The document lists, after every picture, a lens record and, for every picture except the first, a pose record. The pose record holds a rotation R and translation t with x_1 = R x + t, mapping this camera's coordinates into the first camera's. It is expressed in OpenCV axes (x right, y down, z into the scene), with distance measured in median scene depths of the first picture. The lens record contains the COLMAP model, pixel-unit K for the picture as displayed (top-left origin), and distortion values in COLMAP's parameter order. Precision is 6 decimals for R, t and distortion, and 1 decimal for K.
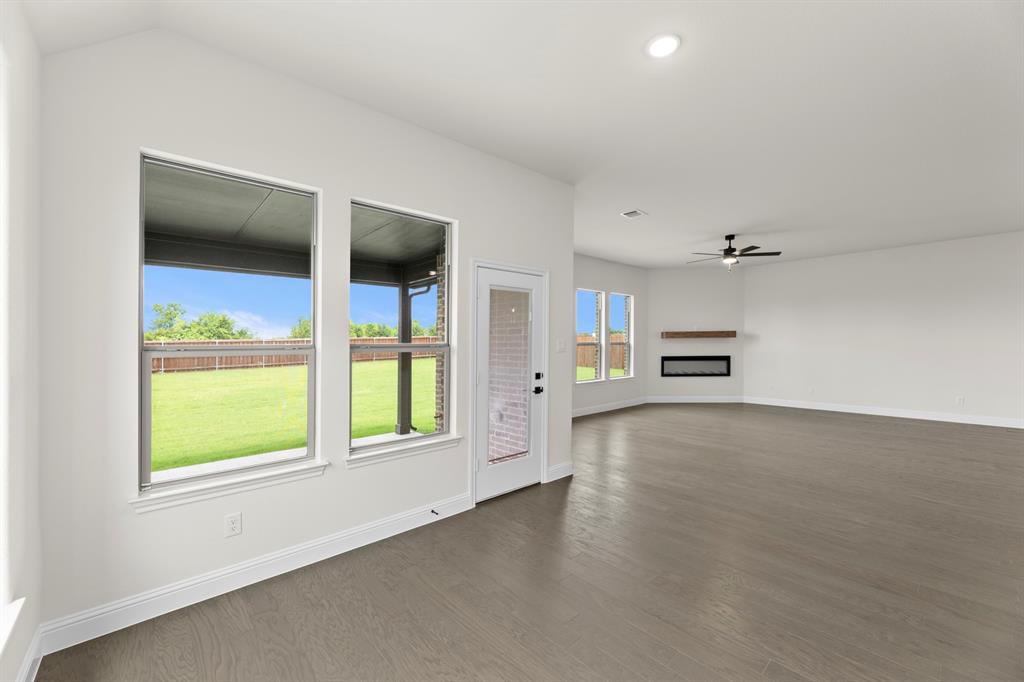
lens RADIAL K [[440.1, 0, 512.0], [0, 440.1, 341.0], [0, 0, 1]] dist [-0.000953, -0.000061]
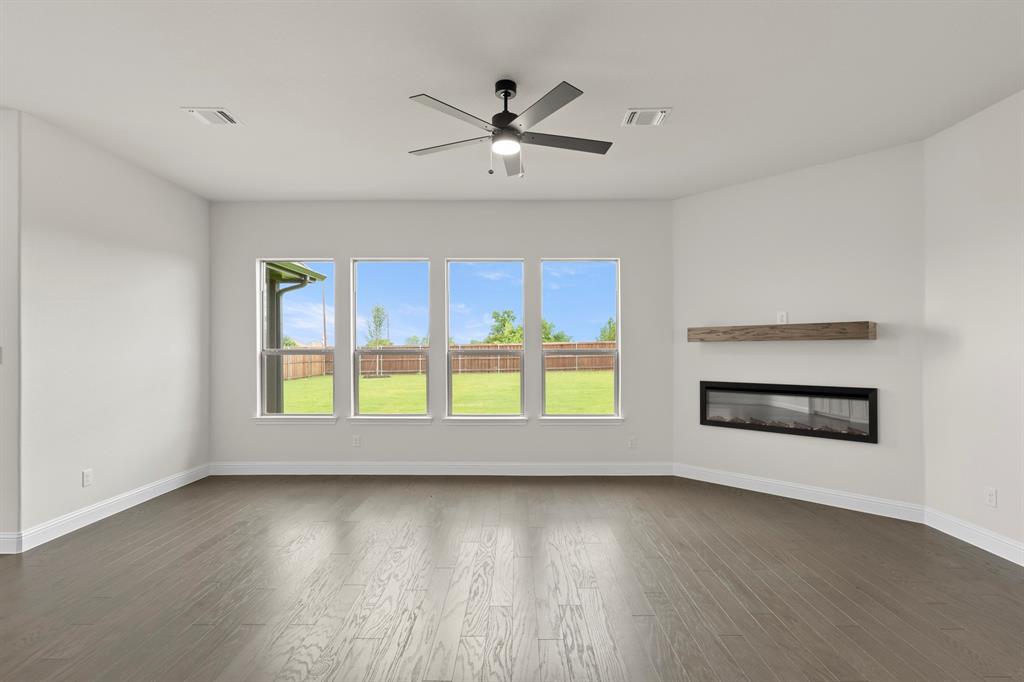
lens RADIAL K [[504.2, 0, 512.0], [0, 504.2, 341.0], [0, 0, 1]] dist [0.001277, 0.000205]
pose [[0.729974, -0.007373, -0.683435, 0.556431], [0.003690, 0.999970, -0.006847, -0.004201], [0.683465, 0.002476, 0.729979, 0.477237]]
